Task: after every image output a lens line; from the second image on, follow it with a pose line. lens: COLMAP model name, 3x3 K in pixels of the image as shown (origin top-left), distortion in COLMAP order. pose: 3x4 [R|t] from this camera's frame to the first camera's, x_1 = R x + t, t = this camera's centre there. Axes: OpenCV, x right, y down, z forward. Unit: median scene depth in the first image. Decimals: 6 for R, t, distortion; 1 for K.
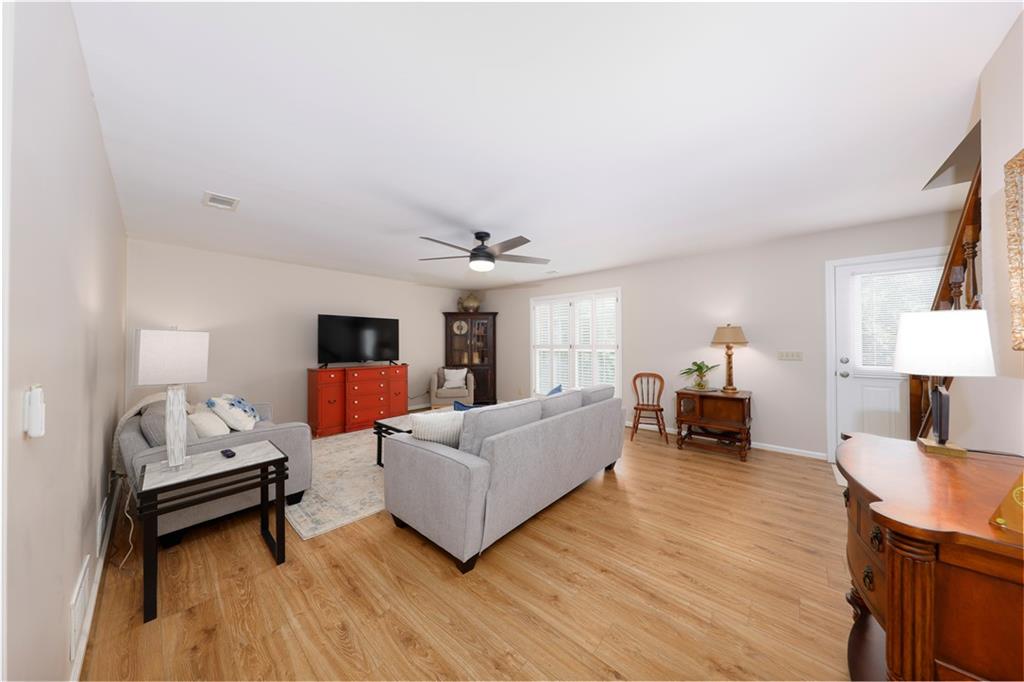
lens RADIAL K [[322.1, 0, 509.6], [0, 322.1, 345.9], [0, 0, 1]] dist [0.001156, -0.000404]
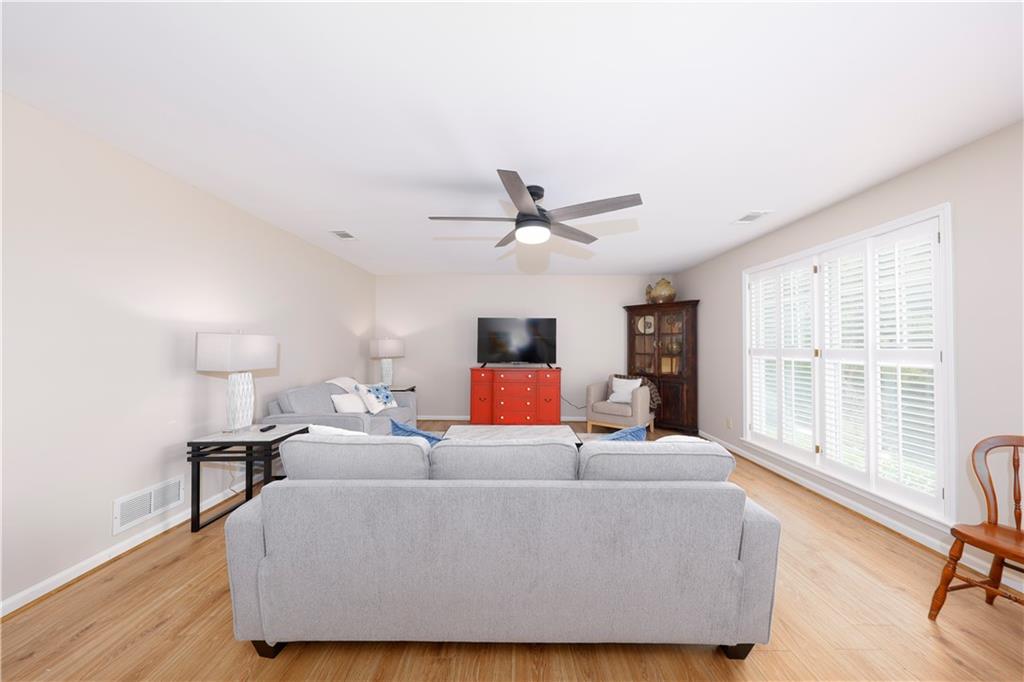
lens RADIAL K [[322.1, 0, 511.5], [0, 322.1, 344.8], [0, 0, 1]] dist [0.001156, -0.000404]
pose [[0.658781, 0.004992, -0.752318, 0.250741], [-0.013224, 0.999900, -0.004946, -0.001744], [0.752219, 0.013207, 0.658781, 0.301184]]
